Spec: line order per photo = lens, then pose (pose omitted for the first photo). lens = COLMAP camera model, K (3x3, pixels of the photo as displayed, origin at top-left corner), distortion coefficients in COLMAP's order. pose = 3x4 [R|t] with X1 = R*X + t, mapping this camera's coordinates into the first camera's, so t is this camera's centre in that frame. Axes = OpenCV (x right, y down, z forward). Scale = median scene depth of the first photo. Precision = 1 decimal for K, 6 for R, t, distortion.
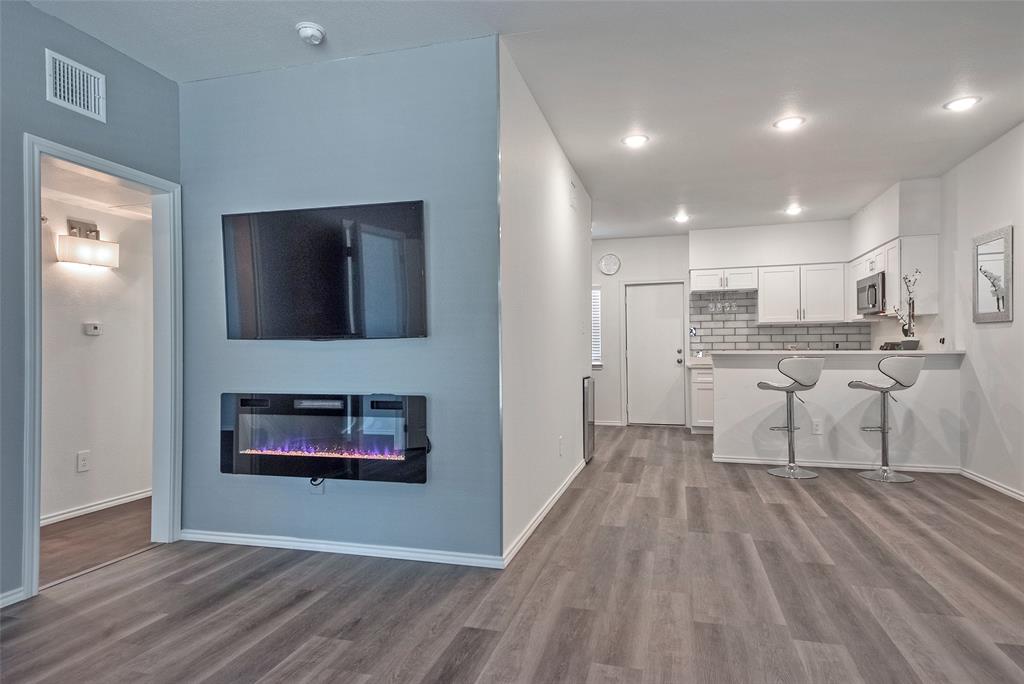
lens RADIAL K [[581.1, 0, 522.6], [0, 581.1, 348.4], [0, 0, 1]] dist [0.035826, -0.007812]
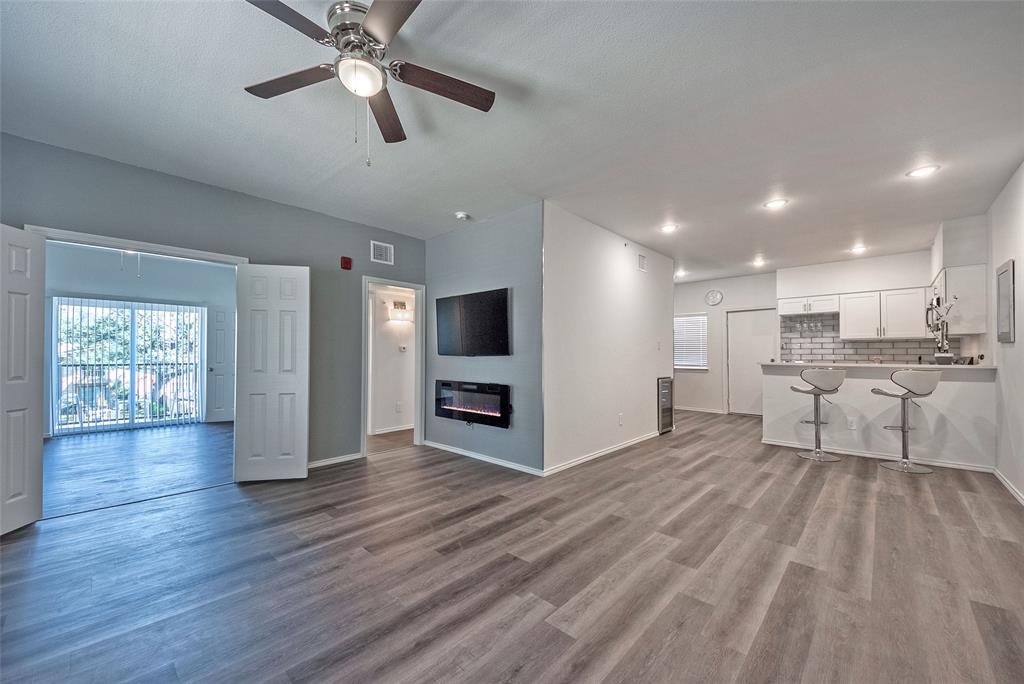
lens RADIAL K [[397.1, 0, 518.5], [0, 397.1, 349.0], [0, 0, 1]] dist [0.016814, -0.003775]
pose [[0.888600, 0.002062, -0.458679, 0.339685], [-0.005478, 0.999966, -0.006118, -0.024326], [0.458651, 0.007949, 0.888581, -0.138437]]
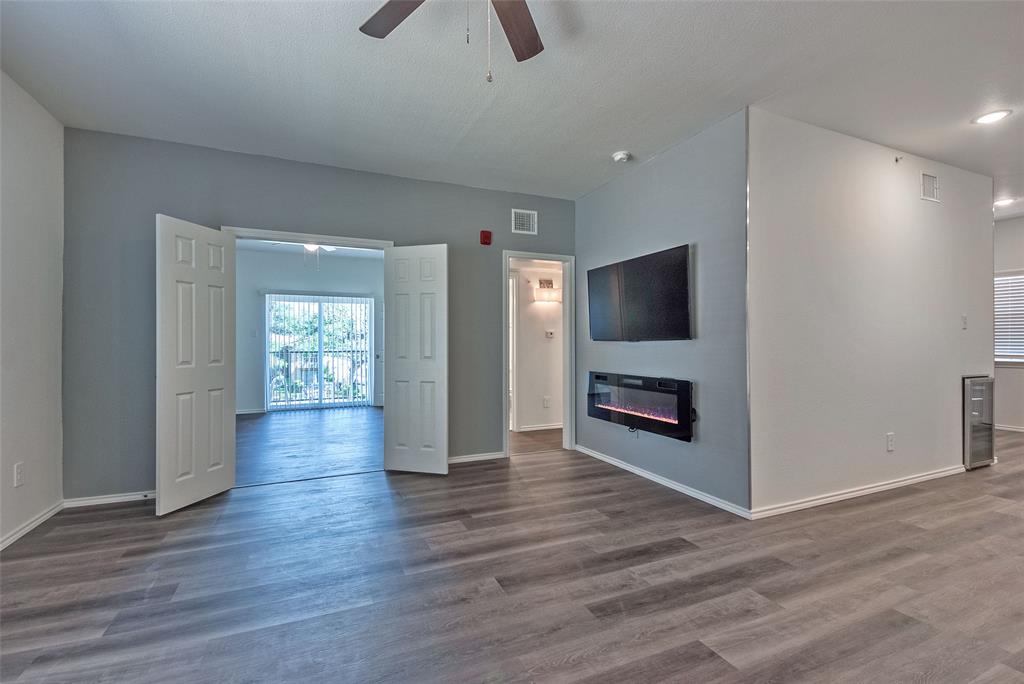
lens RADIAL K [[438.0, 0, 480.1], [0, 438.0, 344.6], [0, 0, 1]] dist [0.016681, -0.010856]
pose [[0.597191, 0.006558, -0.802072, 0.270225], [0.003910, 0.999931, 0.011087, -0.015419], [0.802090, -0.009757, 0.597124, -0.040291]]
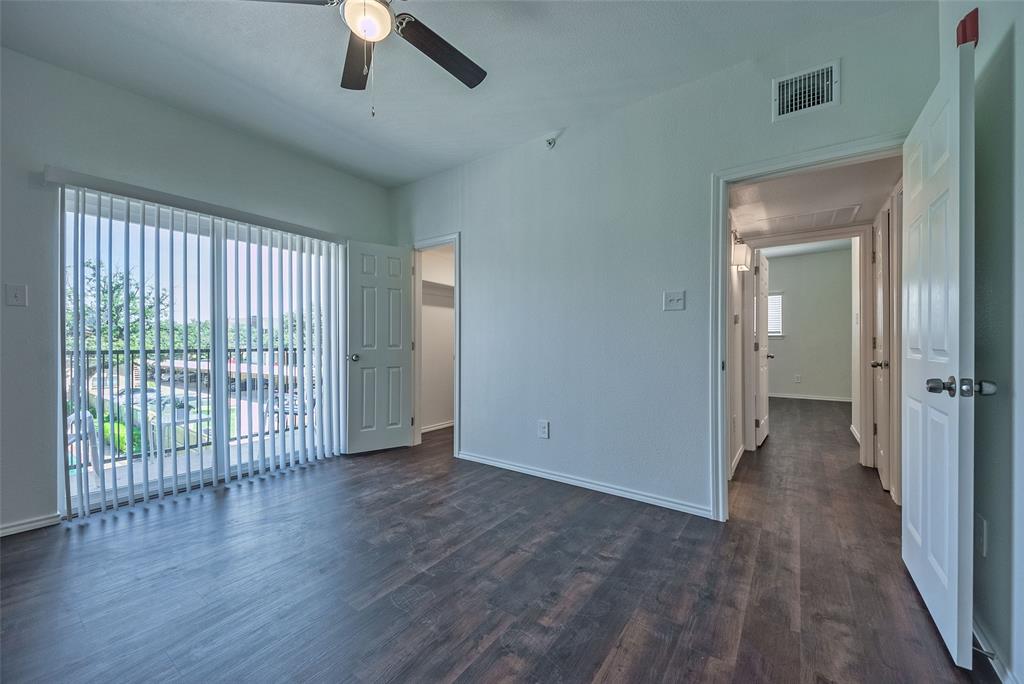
lens RADIAL K [[397.4, 0, 491.7], [0, 397.4, 340.2], [0, 0, 1]] dist [0.008297, -0.007971]
pose [[0.931094, -0.000219, -0.364778, -0.801937], [0.002526, 0.999980, 0.005849, 0.007451], [0.364769, -0.006368, 0.931076, 0.027083]]
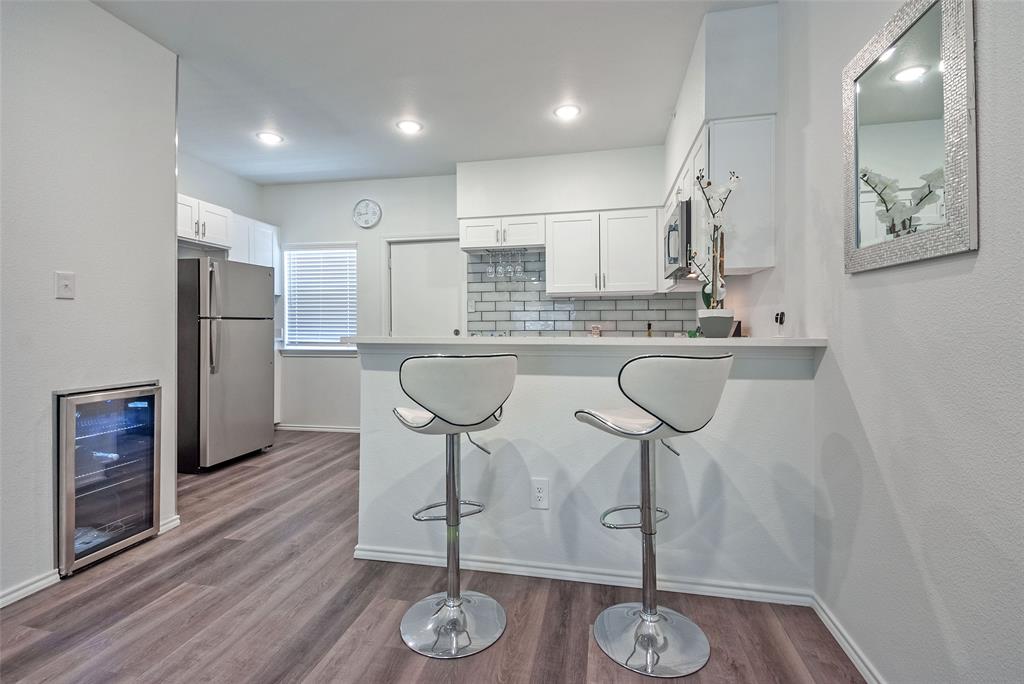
lens RADIAL K [[456.5, 0, 512.9], [0, 456.5, 327.5], [0, 0, 1]] dist [0.003342, -0.001594]
pose [[0.997957, 0.001288, 0.063881, 0.597276], [-0.001575, 0.999989, 0.004441, -0.008534], [-0.063874, -0.004533, 0.997948, 0.817109]]
